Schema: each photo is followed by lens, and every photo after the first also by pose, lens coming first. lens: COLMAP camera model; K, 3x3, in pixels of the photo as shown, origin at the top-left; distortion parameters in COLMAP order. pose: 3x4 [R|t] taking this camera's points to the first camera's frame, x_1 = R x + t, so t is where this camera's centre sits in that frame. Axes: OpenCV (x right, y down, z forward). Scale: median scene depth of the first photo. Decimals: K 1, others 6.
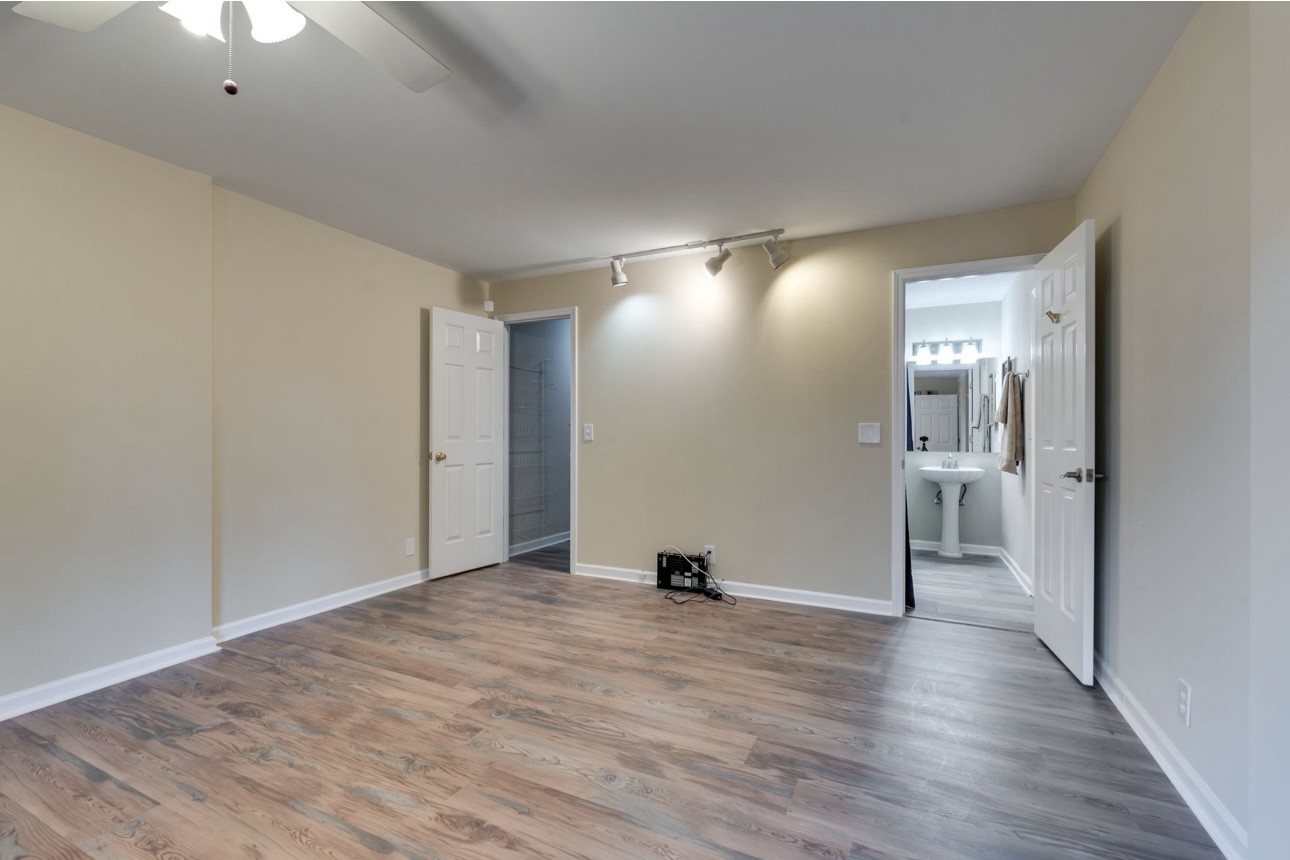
lens RADIAL K [[570.2, 0, 632.4], [0, 570.2, 435.6], [0, 0, 1]] dist [-0.003469, -0.000700]
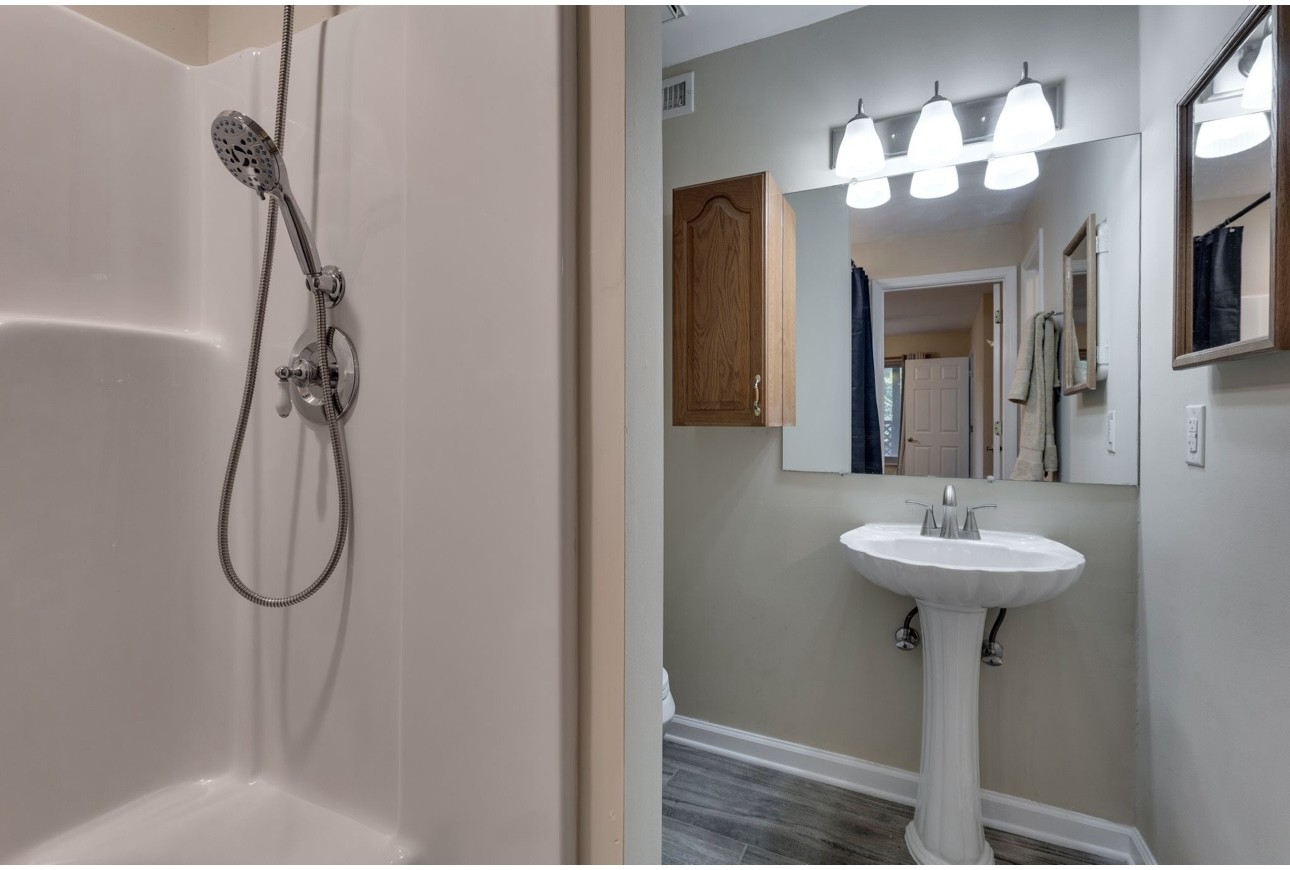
lens RADIAL K [[537.8, 0, 641.3], [0, 537.8, 421.4], [0, 0, 1]] dist [-0.003501, -0.000577]
pose [[0.999667, -0.001830, -0.025743, 0.405757], [0.002066, 0.999956, 0.009140, -0.003791], [0.025725, -0.009190, 0.999627, 0.718032]]
